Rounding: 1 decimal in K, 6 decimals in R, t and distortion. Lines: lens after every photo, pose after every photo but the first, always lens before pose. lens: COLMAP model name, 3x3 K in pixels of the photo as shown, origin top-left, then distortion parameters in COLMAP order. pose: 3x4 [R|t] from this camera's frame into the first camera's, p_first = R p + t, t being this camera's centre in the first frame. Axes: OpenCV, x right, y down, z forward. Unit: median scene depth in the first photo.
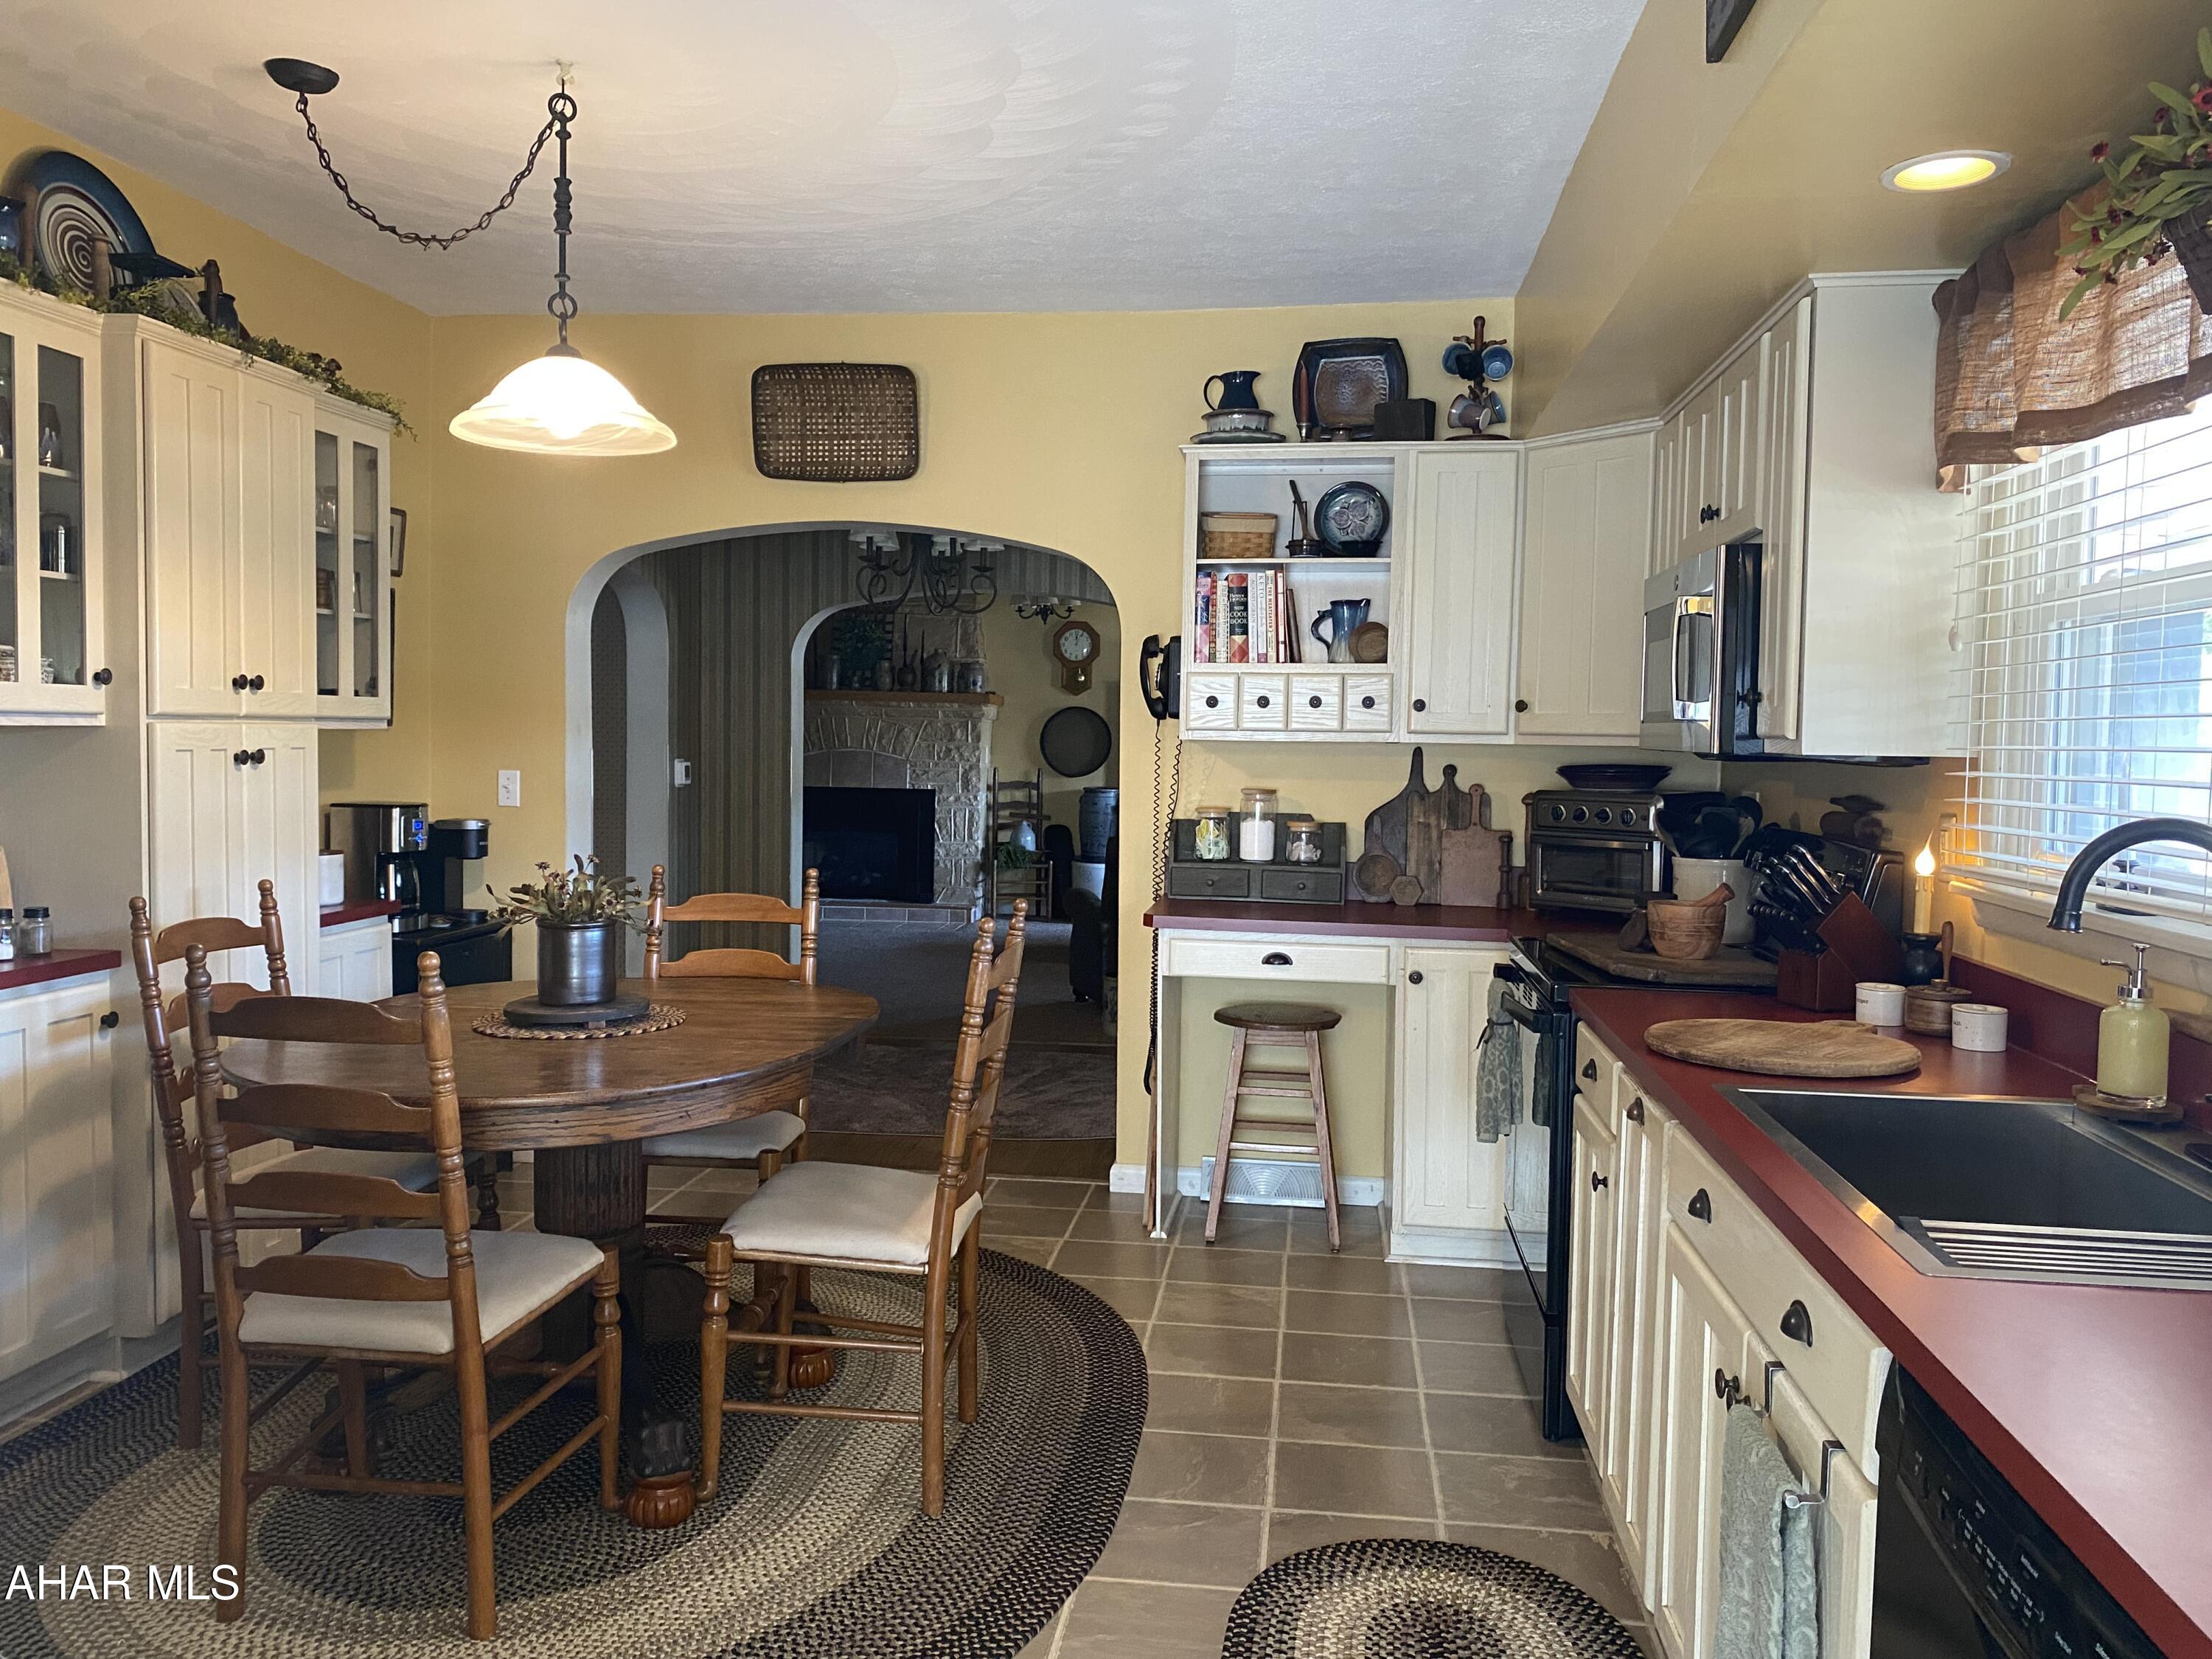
lens RADIAL K [[1650.2, 0, 1108.1], [0, 1650.2, 831.8], [0, 0, 1]] dist [0.016205, 0.000702]
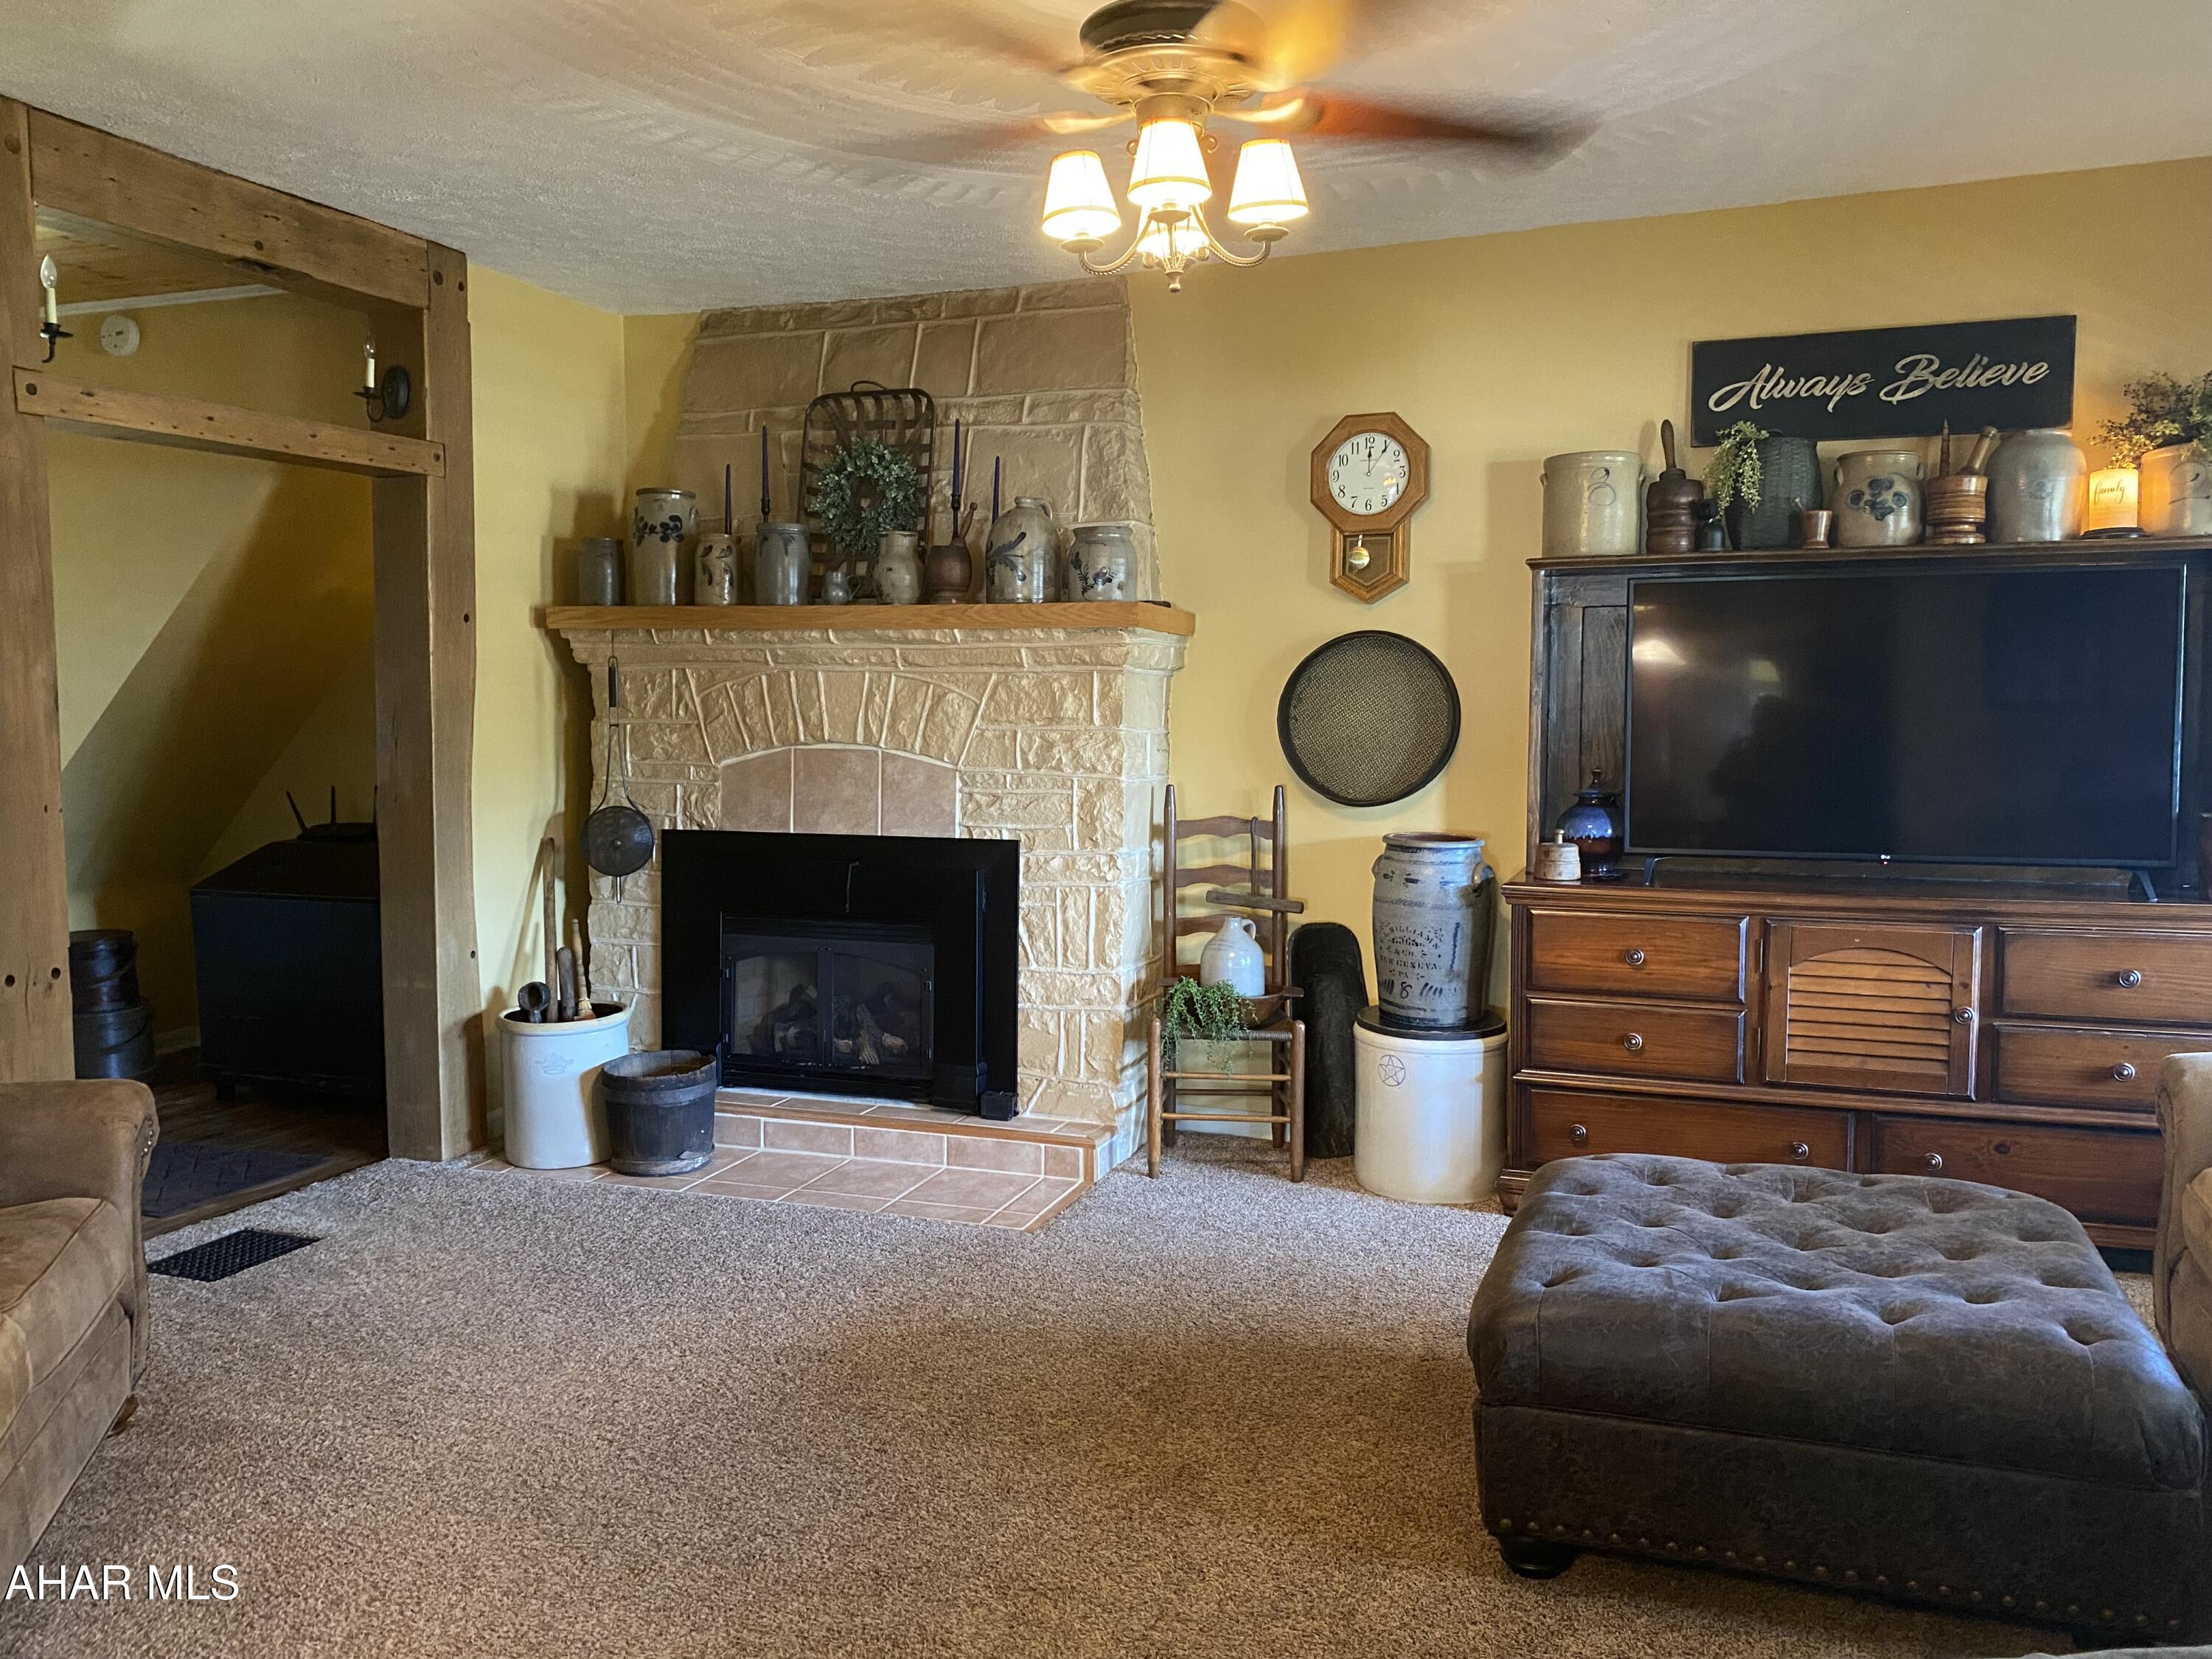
lens RADIAL K [[1650.2, 0, 1084.2], [0, 1650.2, 826.6], [0, 0, 1]] dist [0.016205, 0.000702]
pose [[0.966131, -0.000946, -0.258052, 0.017314], [0.007544, 0.999669, 0.024579, -0.038807], [0.257943, -0.025694, 0.965818, 0.599569]]
